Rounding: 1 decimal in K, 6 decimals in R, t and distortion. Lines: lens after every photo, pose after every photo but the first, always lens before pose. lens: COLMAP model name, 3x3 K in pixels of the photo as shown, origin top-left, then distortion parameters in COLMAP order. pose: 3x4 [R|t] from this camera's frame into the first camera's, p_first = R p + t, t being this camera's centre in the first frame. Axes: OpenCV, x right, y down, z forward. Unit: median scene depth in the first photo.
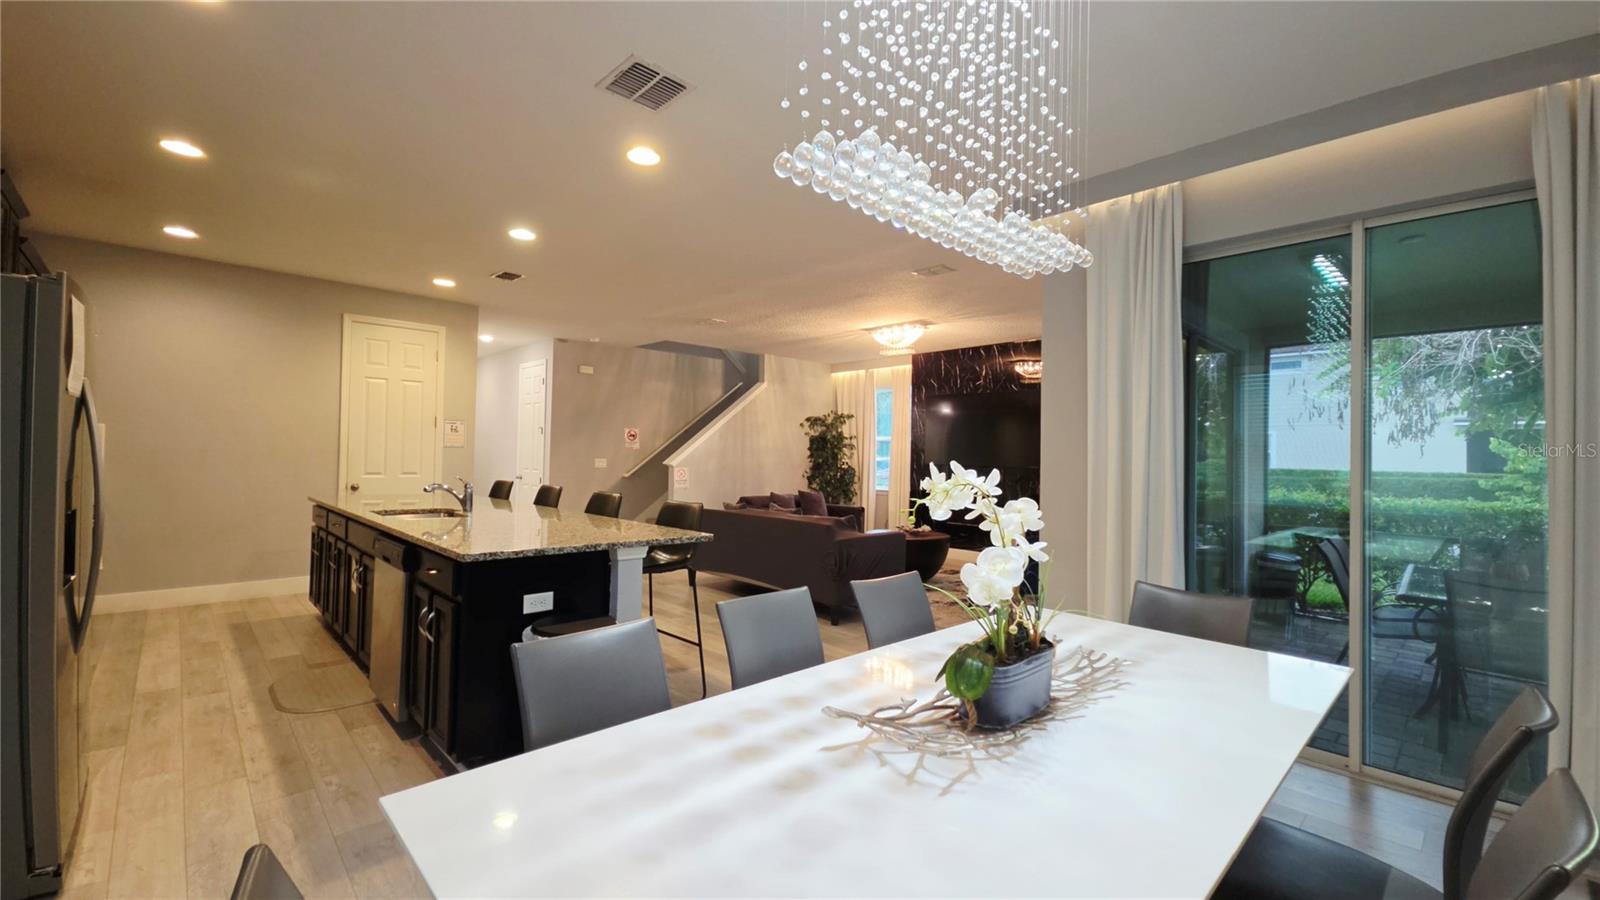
lens RADIAL K [[648.0, 0, 803.0], [0, 648.0, 445.3], [0, 0, 1]] dist [0.010917, -0.004399]
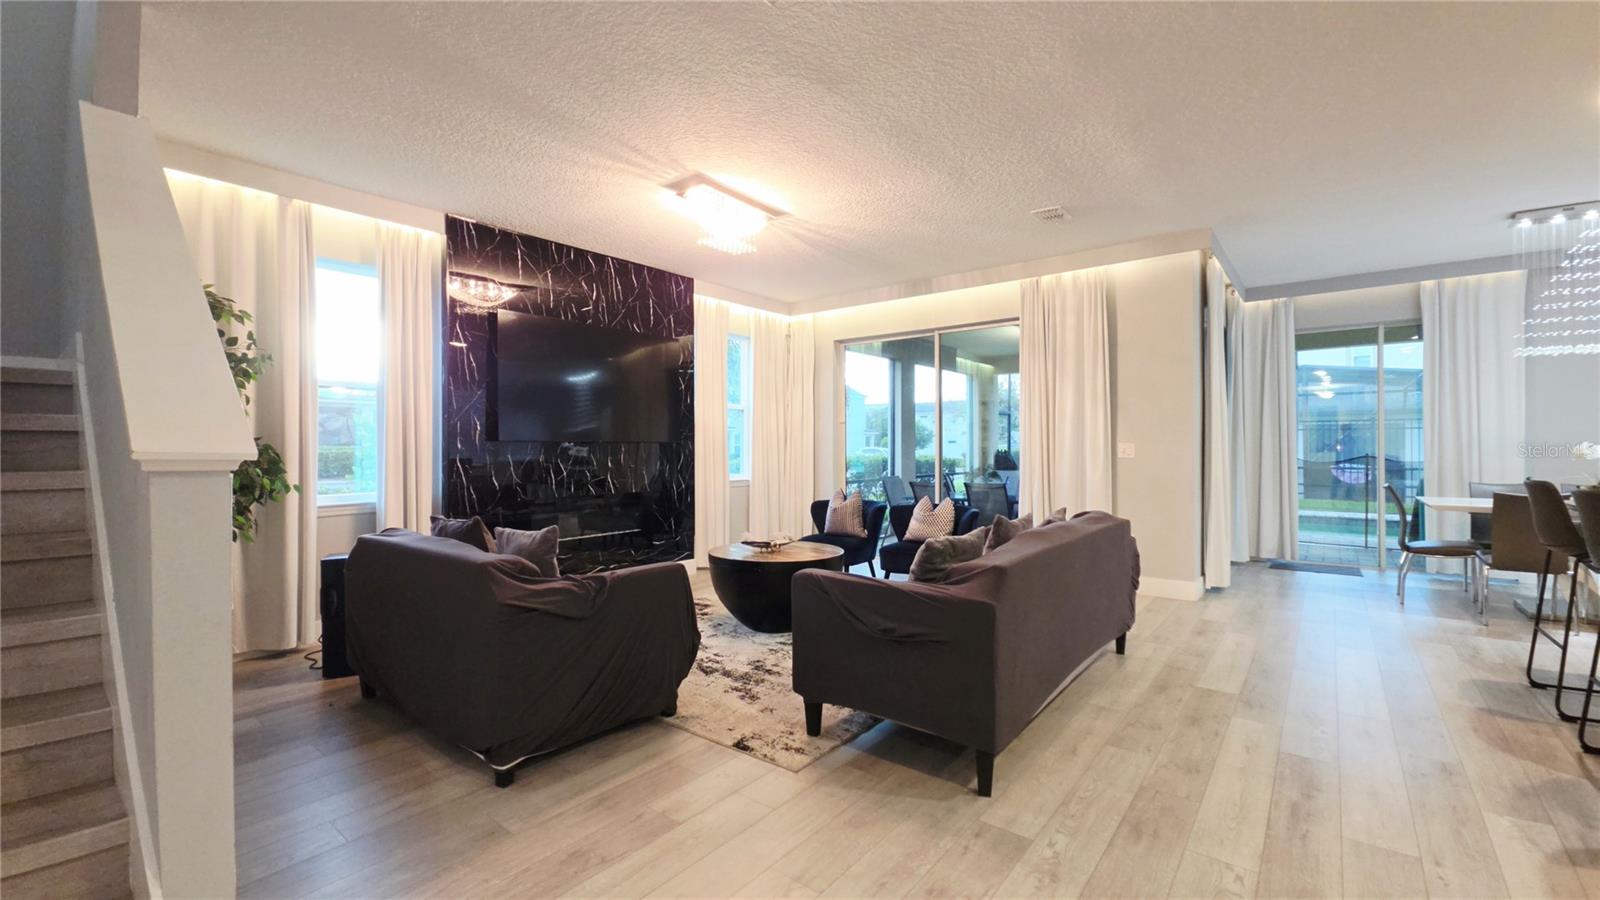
lens RADIAL K [[648.0, 0, 803.0], [0, 648.0, 445.3], [0, 0, 1]] dist [0.010917, -0.004399]
pose [[-0.131864, -0.018823, 0.991089, -0.334260], [-0.020347, 0.999660, 0.016279, 0.018027], [-0.991059, -0.018019, -0.132202, 0.770863]]
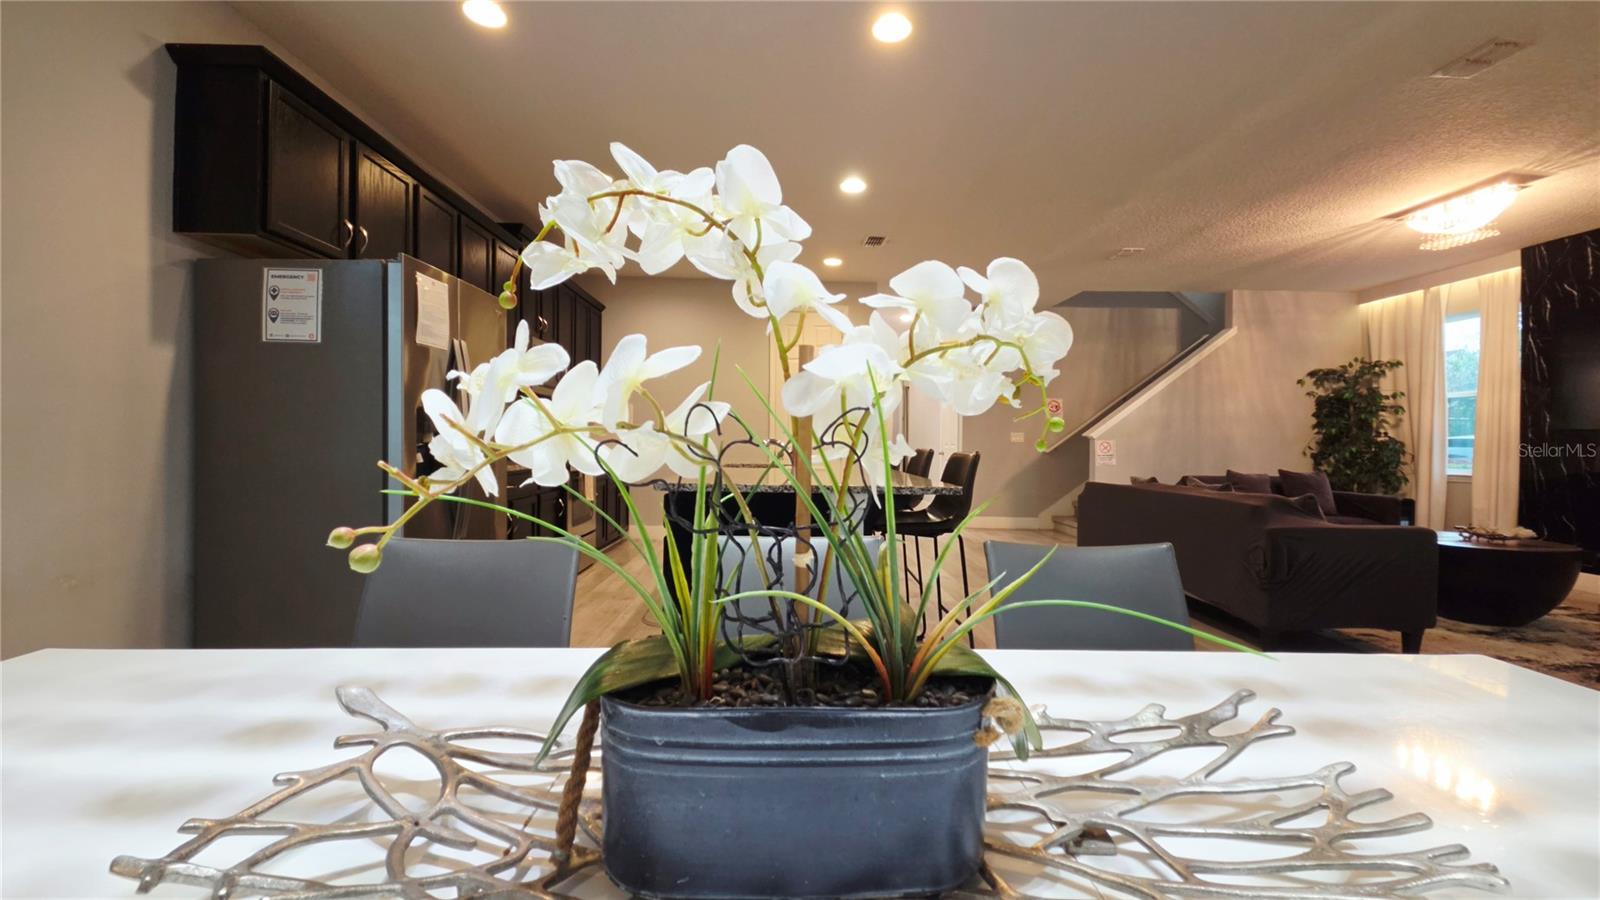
lens RADIAL K [[644.8, 0, 805.7], [0, 644.8, 444.9], [0, 0, 1]] dist [0.026988, -0.015569]
pose [[0.740923, -0.009524, -0.671523, 0.078770], [0.015918, 0.999868, 0.003383, 0.028083], [0.671402, -0.013196, 0.740976, 0.103469]]
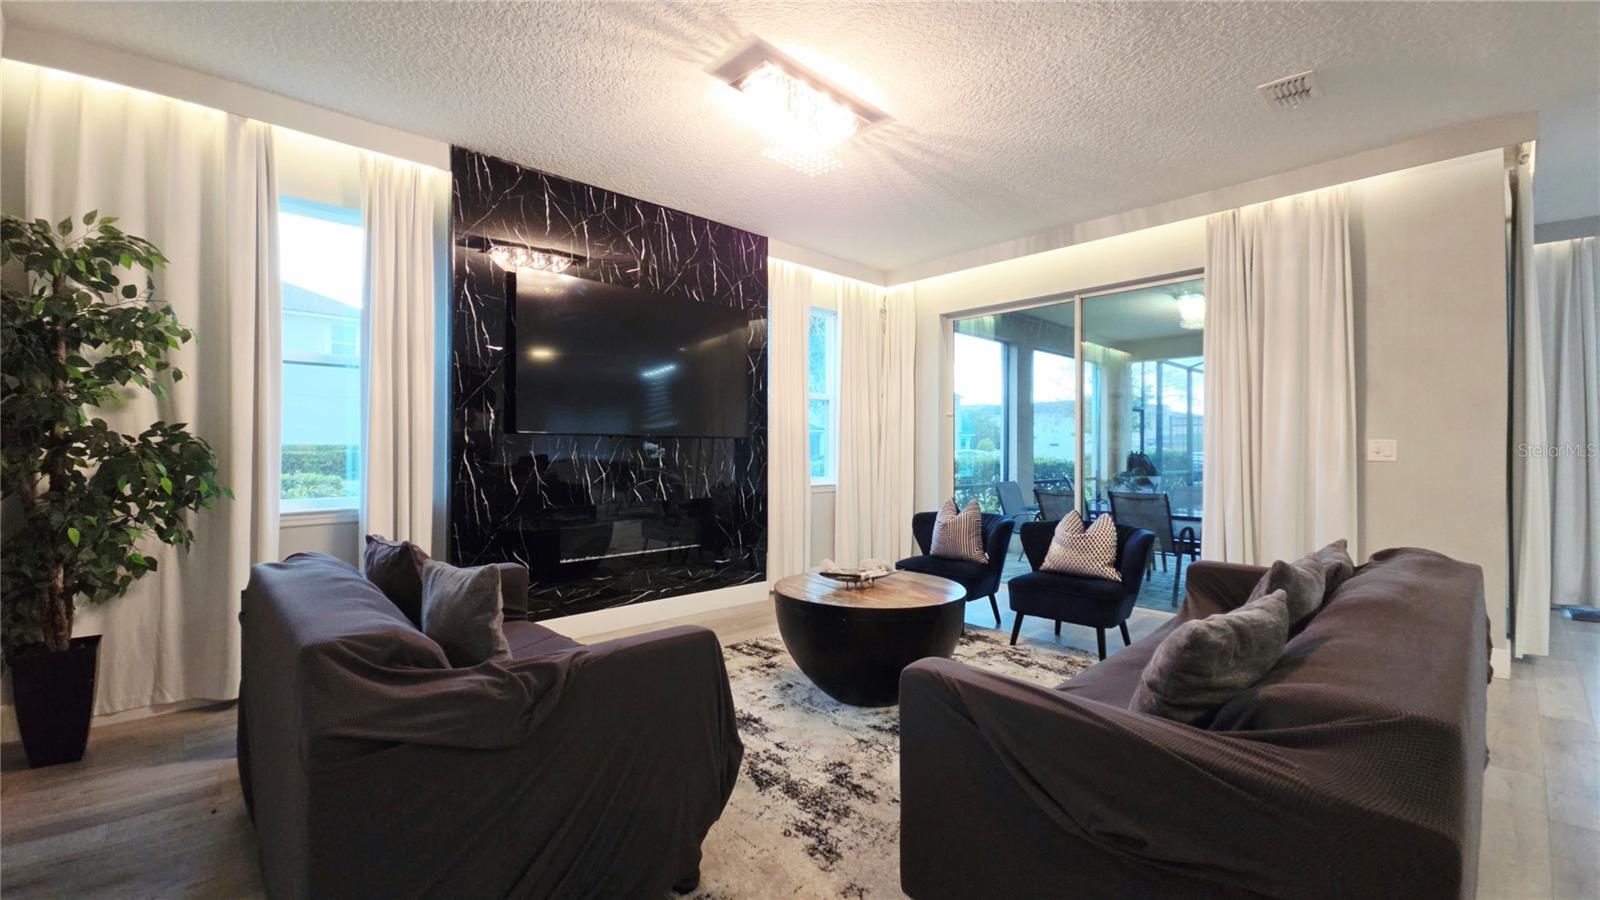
lens RADIAL K [[648.0, 0, 803.0], [0, 648.0, 445.3], [0, 0, 1]] dist [0.010917, -0.004399]
pose [[0.007491, -0.015091, 0.999858, -0.205812], [-0.022836, 0.999623, 0.015258, 0.024954], [-0.999711, -0.022947, 0.007144, 0.760013]]
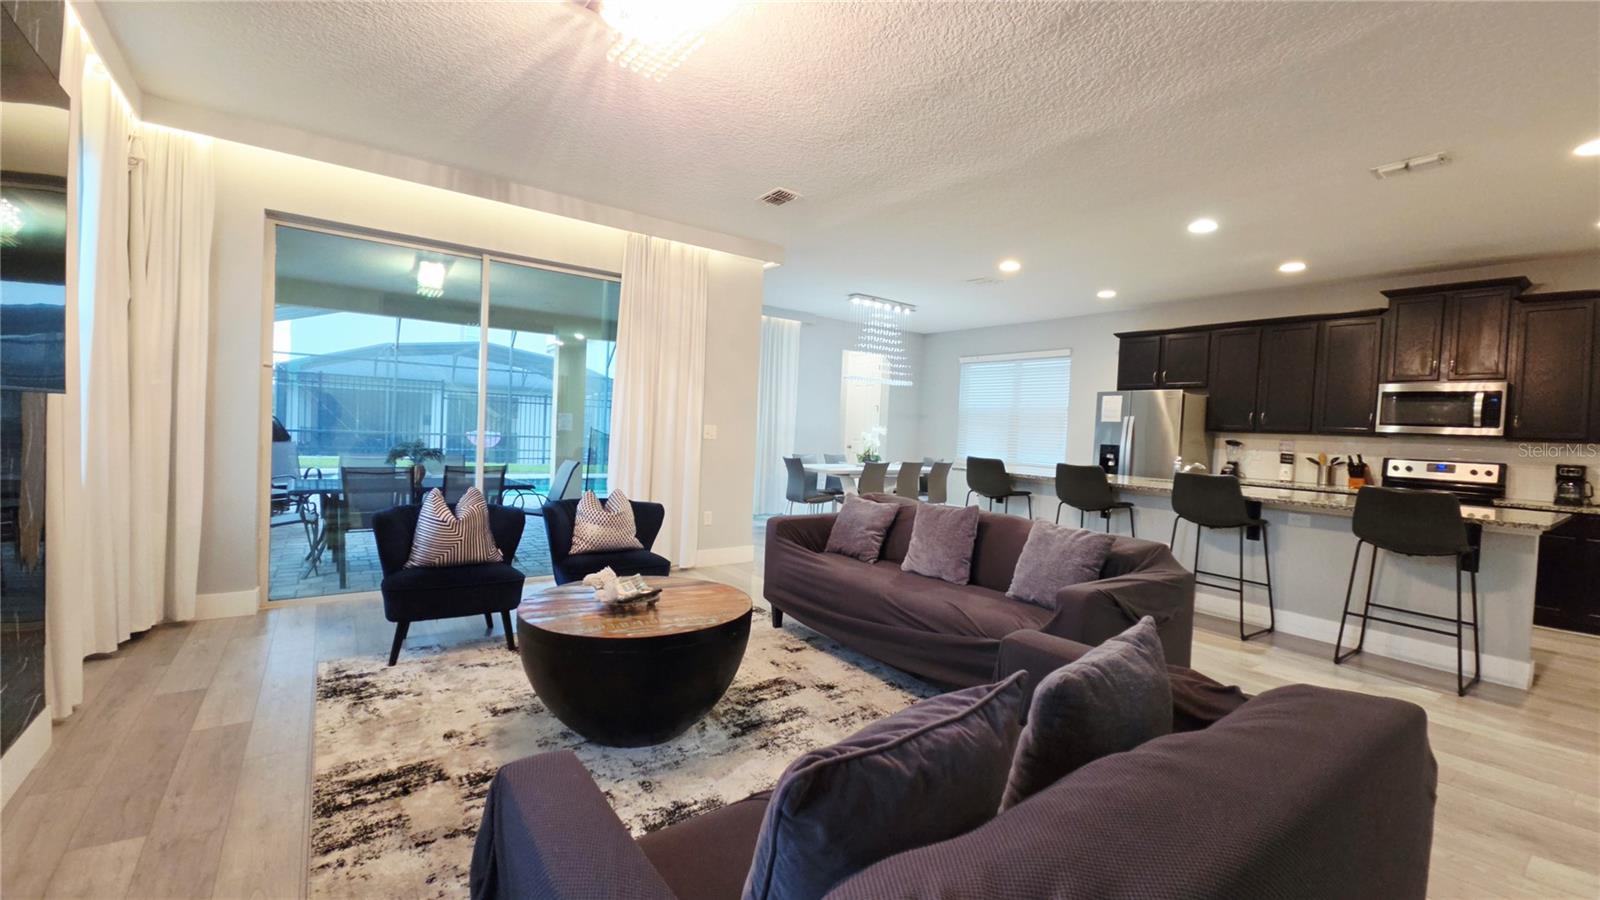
lens RADIAL K [[648.0, 0, 803.0], [0, 648.0, 445.3], [0, 0, 1]] dist [0.010917, -0.004399]
pose [[-0.988824, -0.067266, 0.133052, 0.017951], [-0.066425, 0.997733, 0.010753, 0.026259], [-0.133474, 0.001795, -0.991051, 0.989364]]
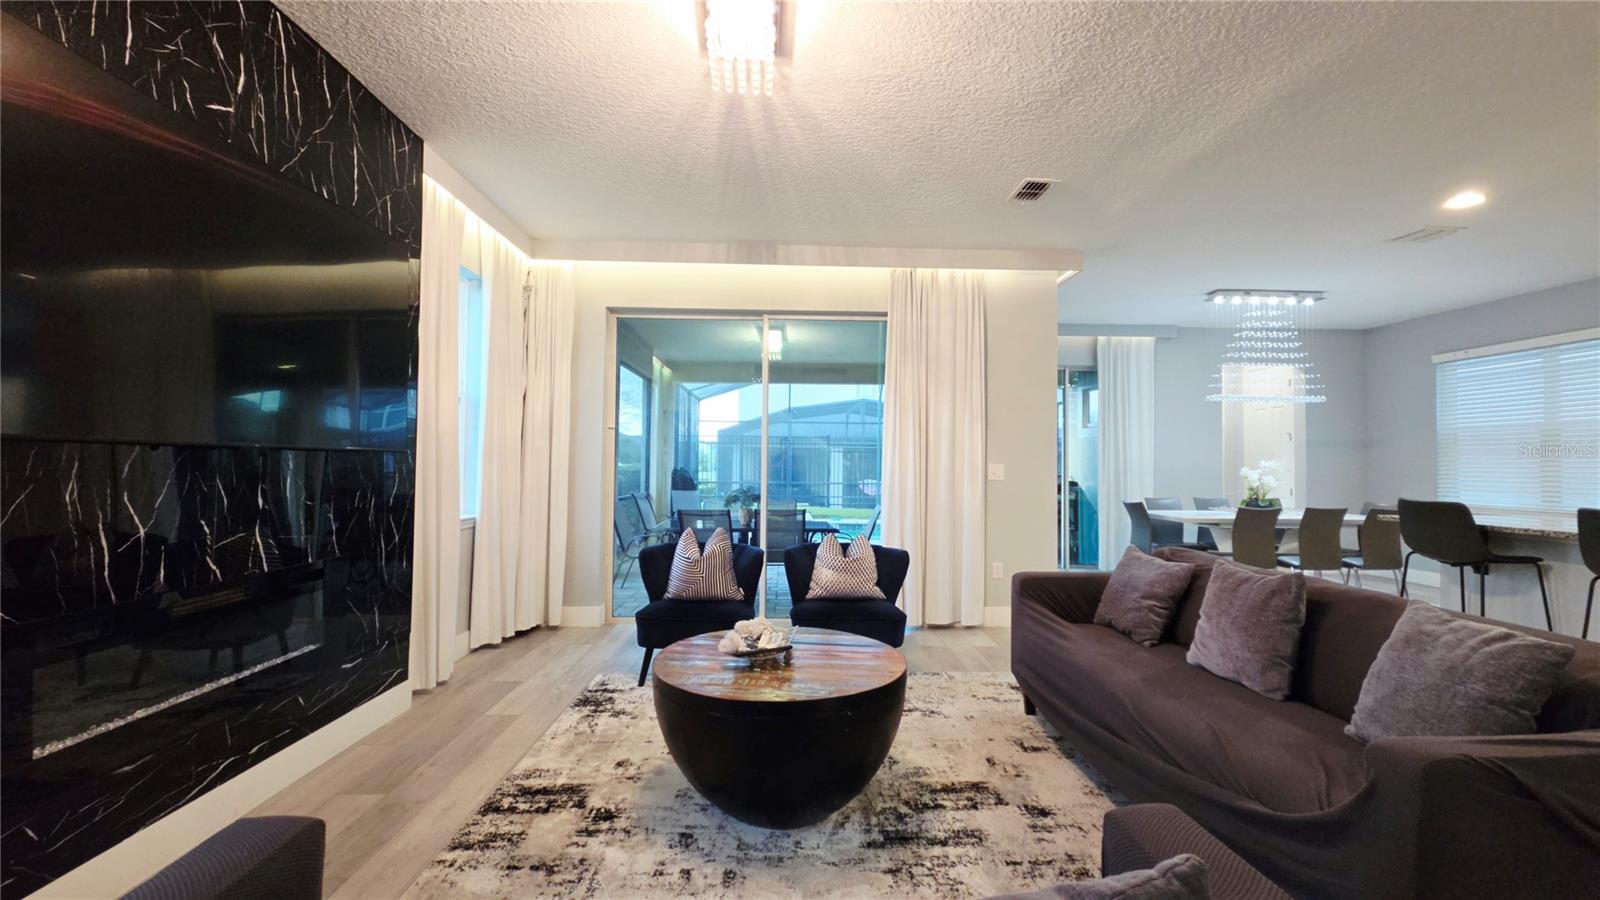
lens RADIAL K [[648.0, 0, 803.0], [0, 648.0, 445.3], [0, 0, 1]] dist [0.010917, -0.004399]
pose [[-0.741321, -0.009344, 0.671086, -0.052717], [-0.039175, 0.998801, -0.029369, 0.026074], [-0.670007, -0.048062, -0.740798, 0.907961]]
